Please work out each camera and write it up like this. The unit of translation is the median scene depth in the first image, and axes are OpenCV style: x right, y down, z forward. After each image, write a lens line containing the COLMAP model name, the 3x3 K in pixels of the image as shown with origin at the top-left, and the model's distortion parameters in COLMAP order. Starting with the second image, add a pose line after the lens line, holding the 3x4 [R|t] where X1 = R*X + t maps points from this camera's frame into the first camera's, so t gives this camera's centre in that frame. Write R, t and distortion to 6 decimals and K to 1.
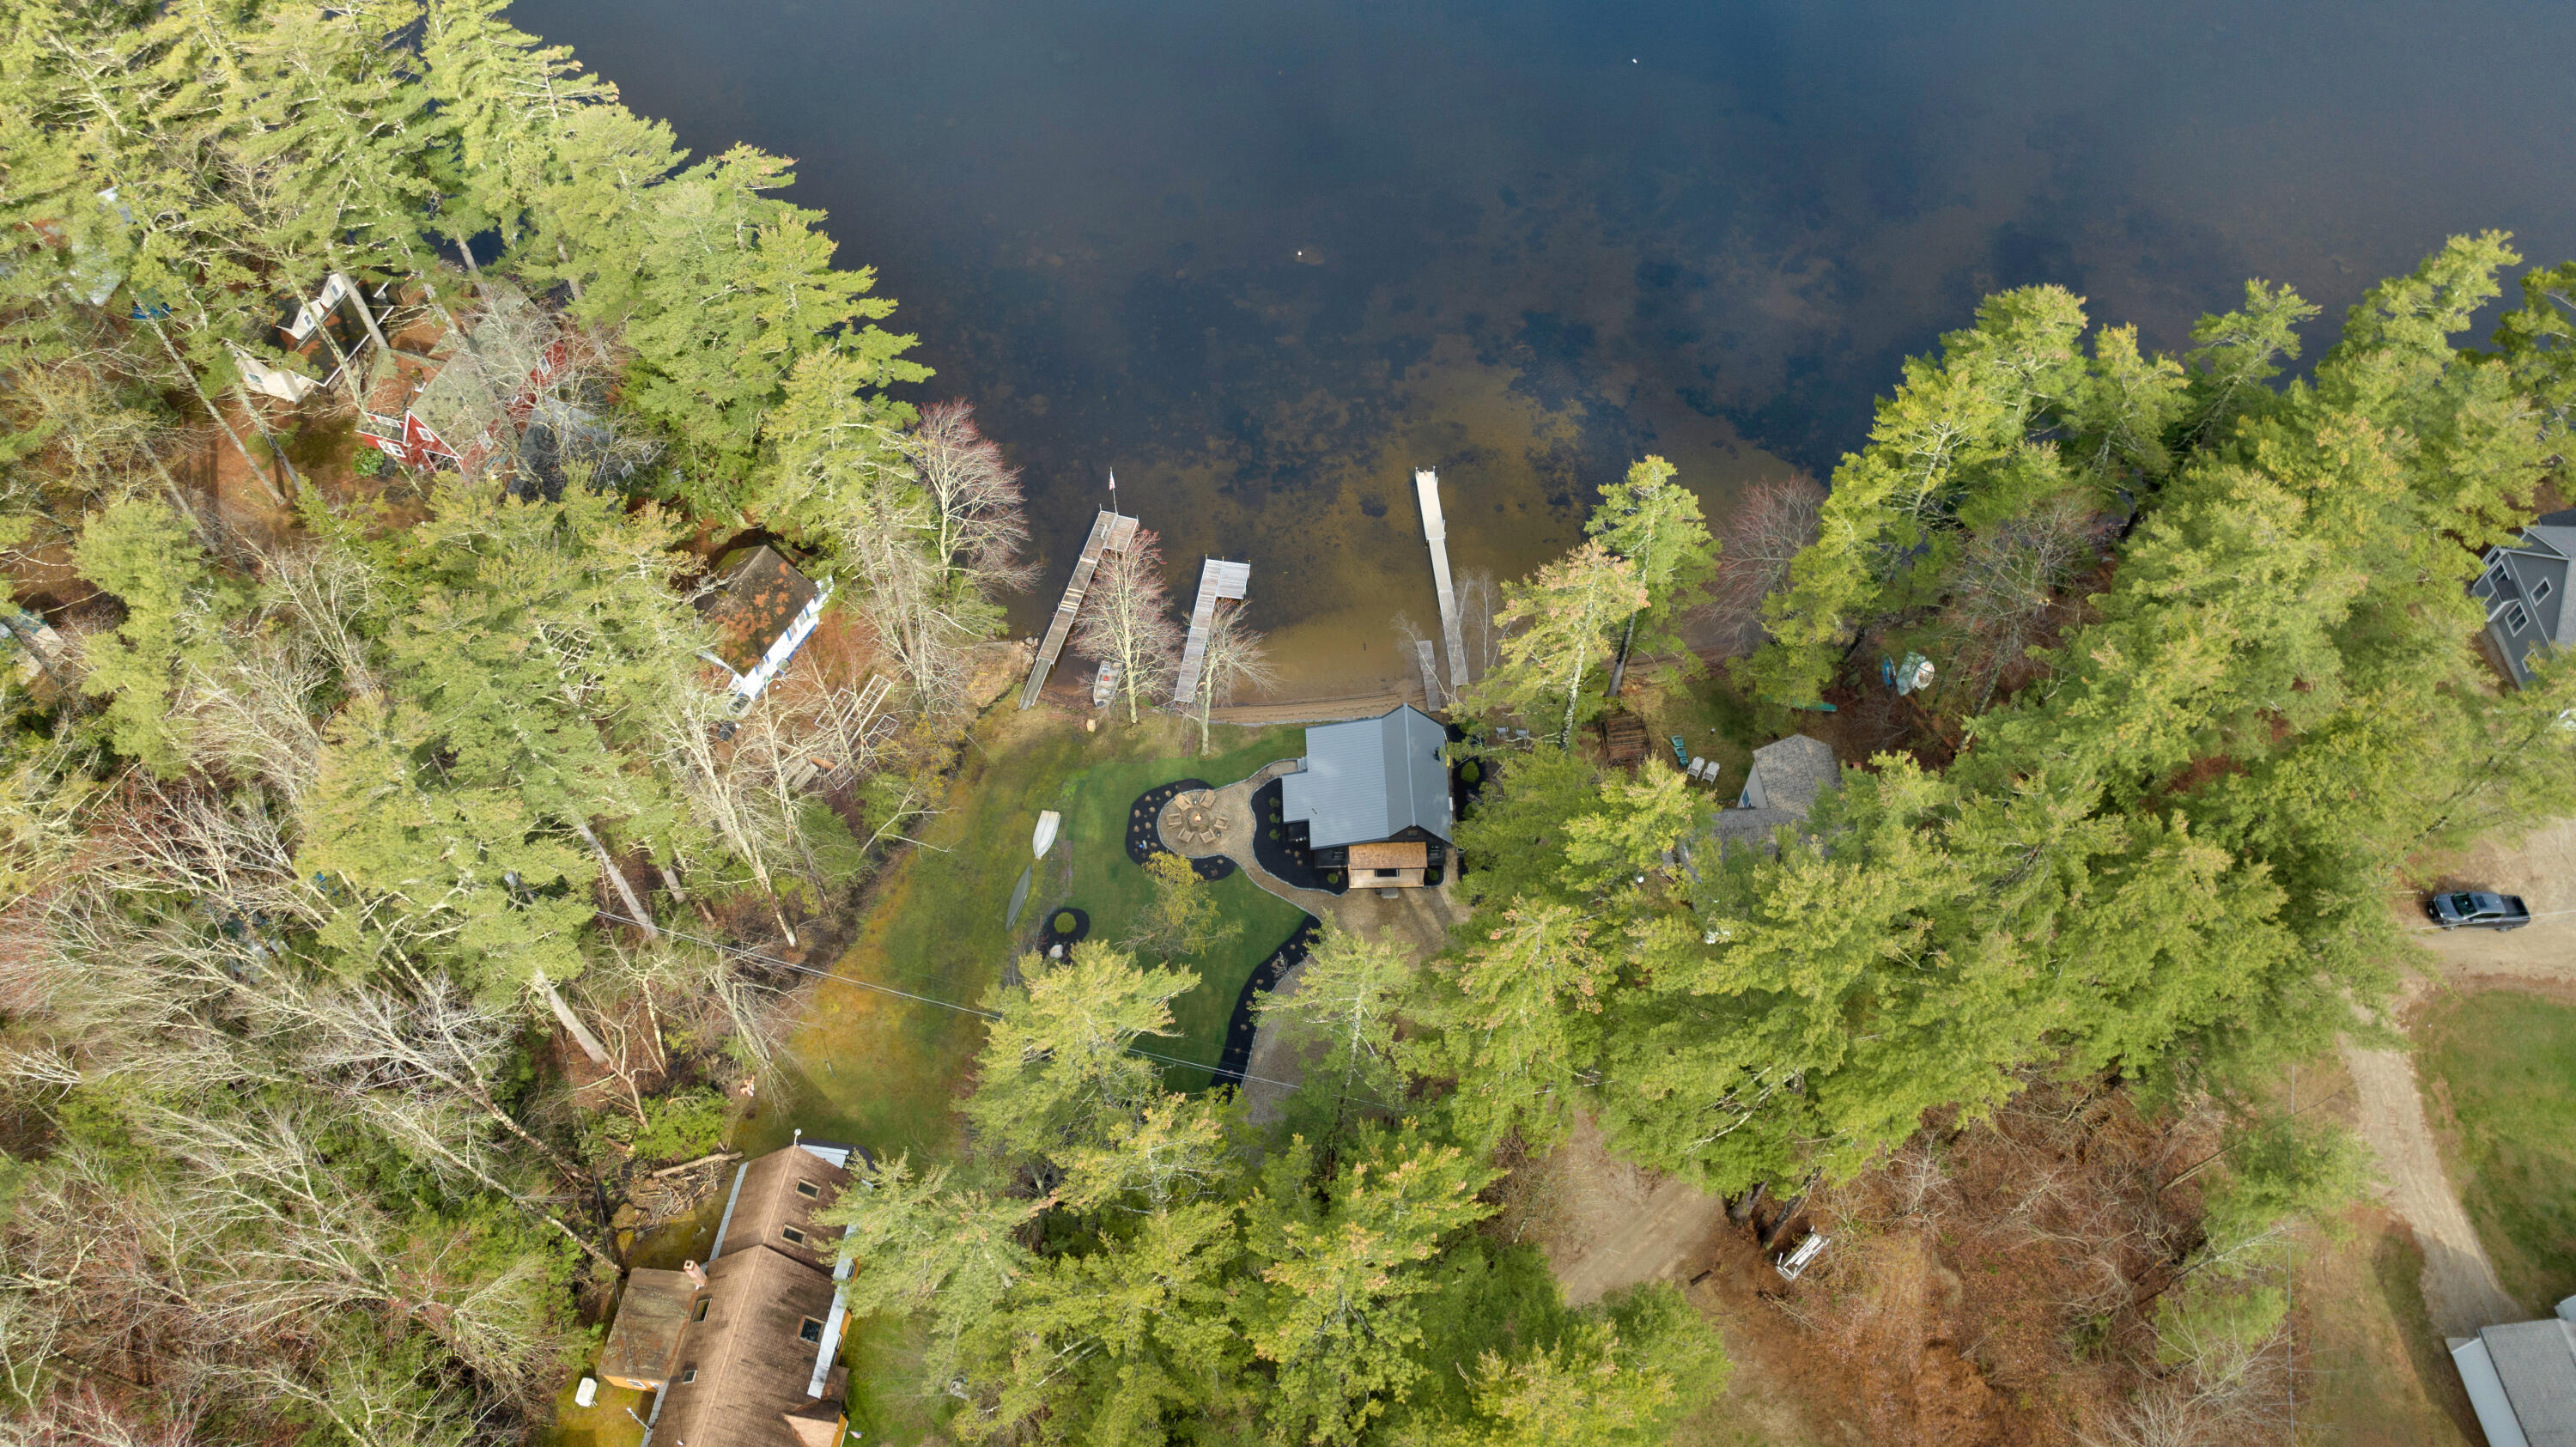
lens RADIAL K [[1857.7, 0, 1288.0], [0, 1857.7, 723.5], [0, 0, 1]] dist [-0.004650, -0.004350]
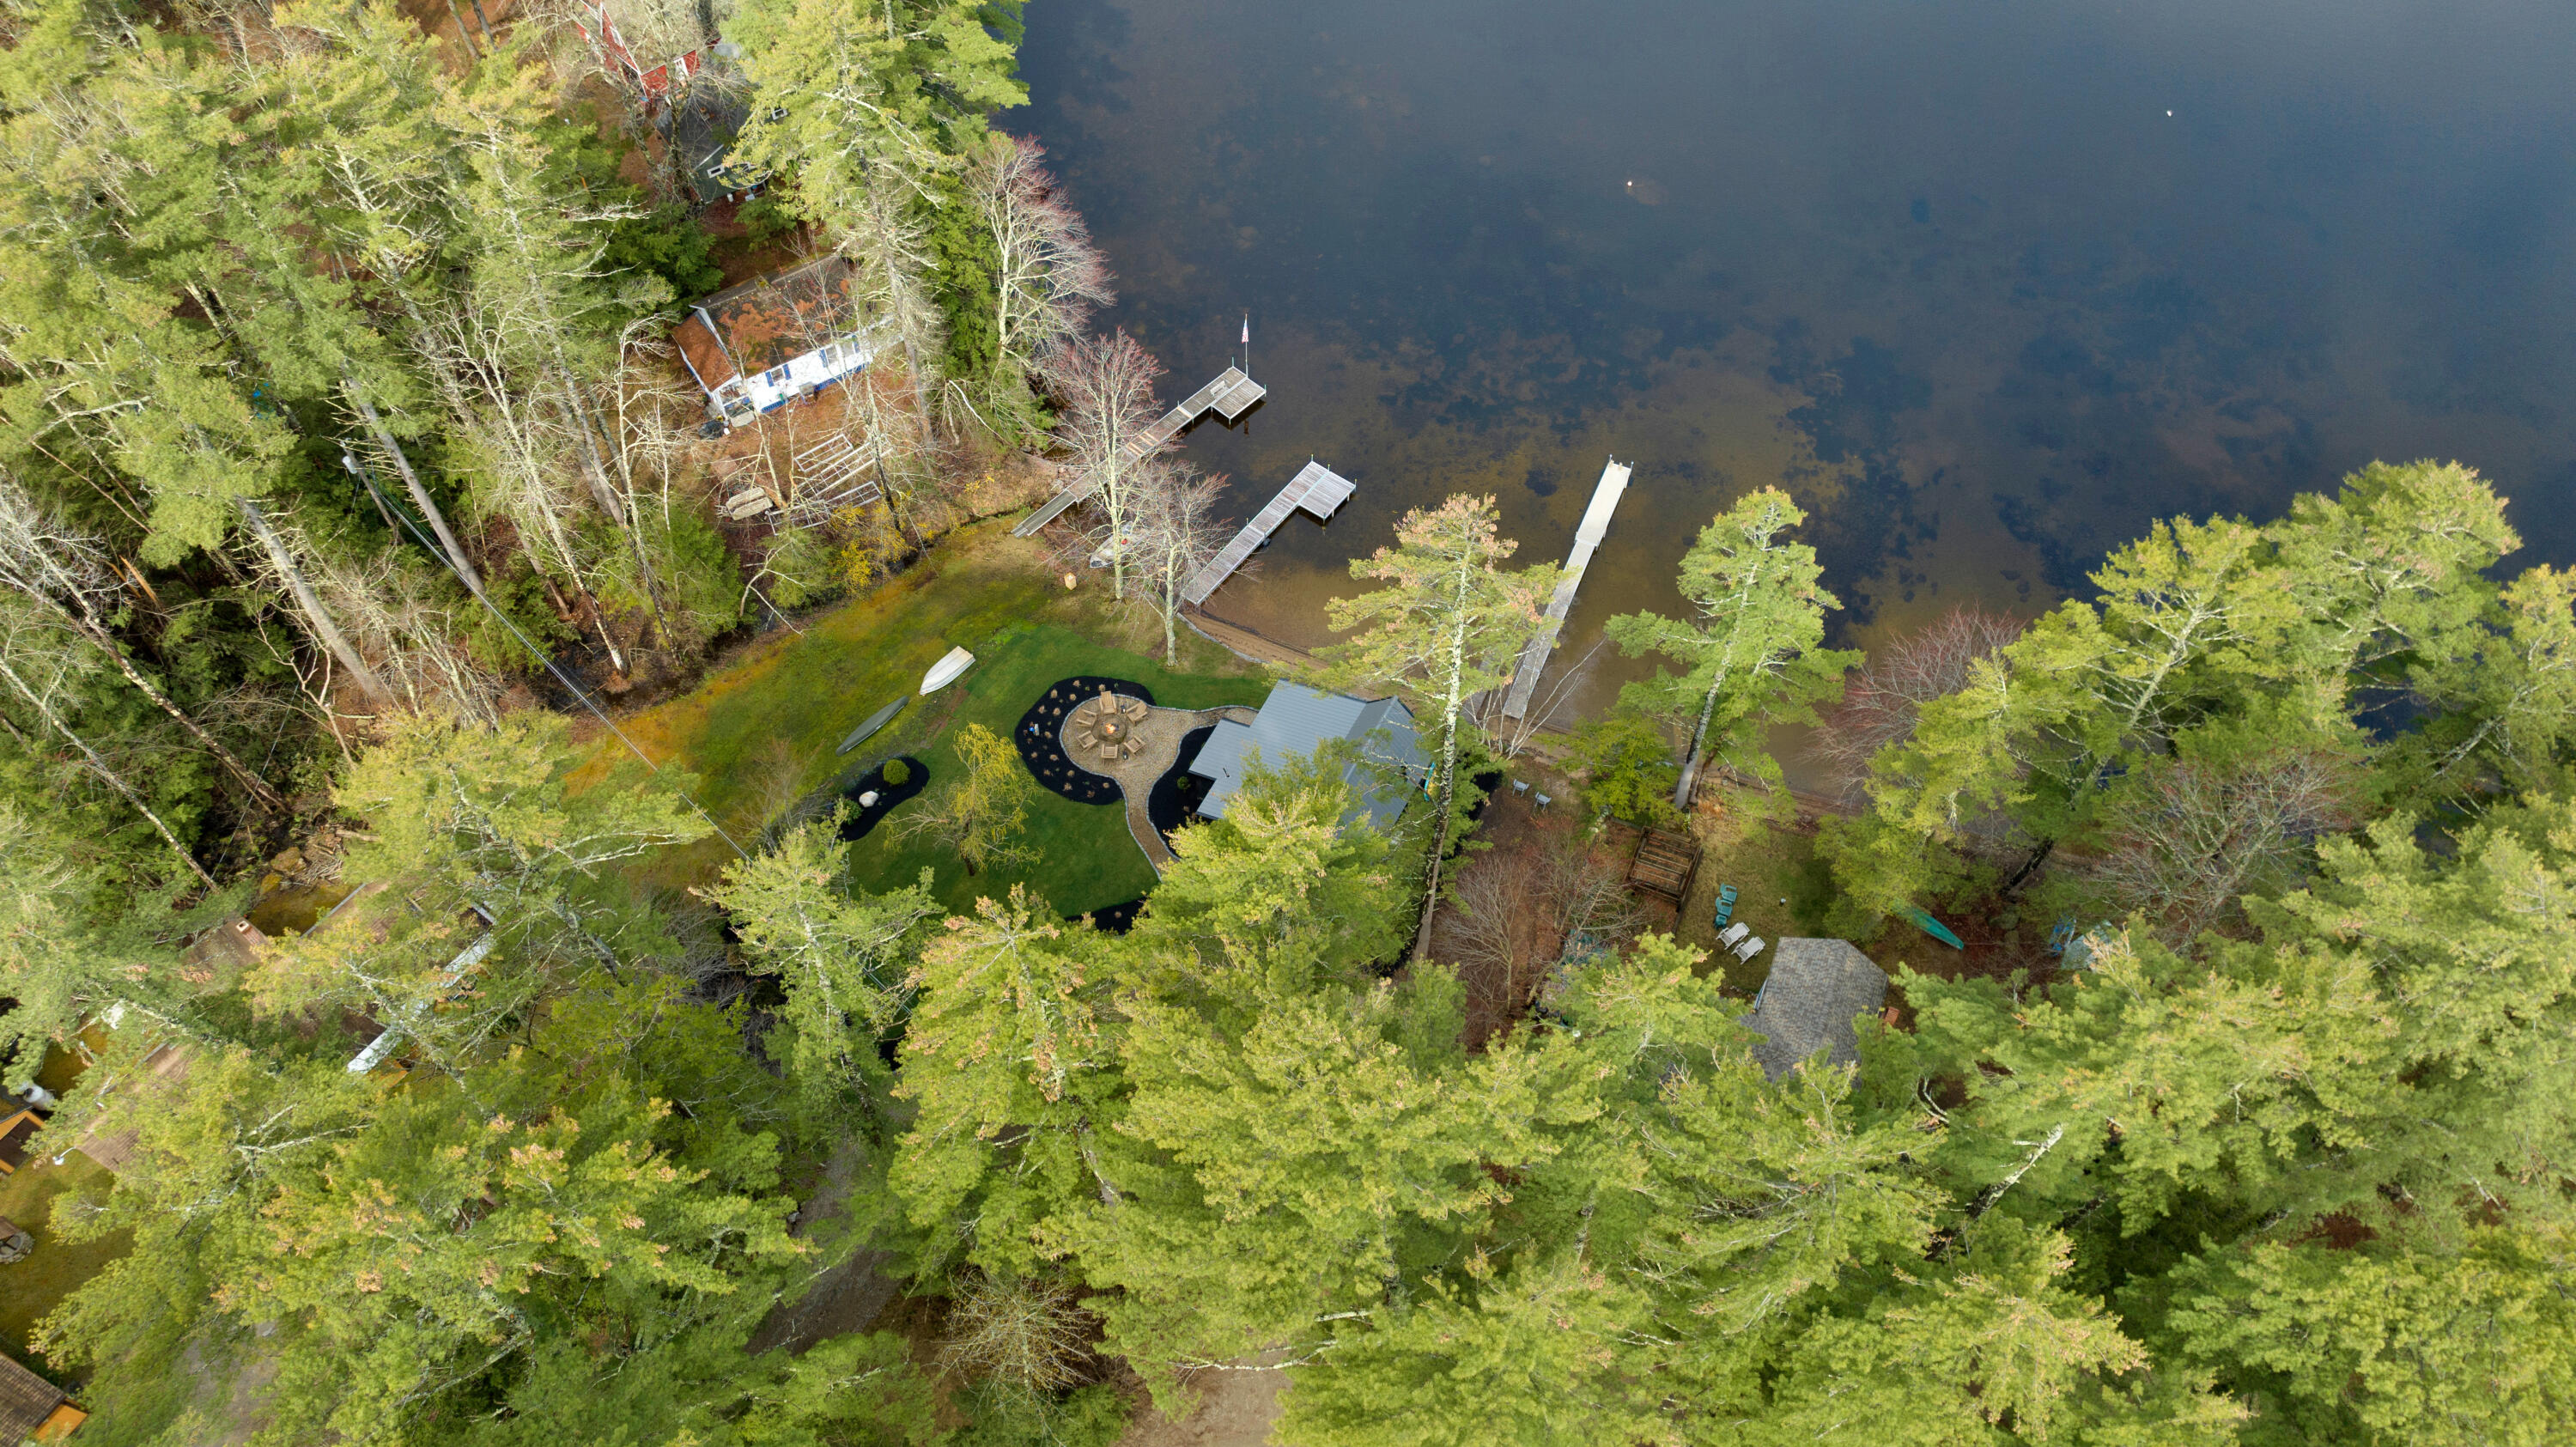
lens RADIAL K [[1857.7, 0, 1288.0], [0, 1857.7, 723.5], [0, 0, 1]] dist [-0.004650, -0.004350]
pose [[0.881410, 0.392200, -0.263241, 0.214574], [-0.394239, 0.917786, 0.047369, -0.017696], [0.260177, 0.062029, 0.963567, 0.226384]]
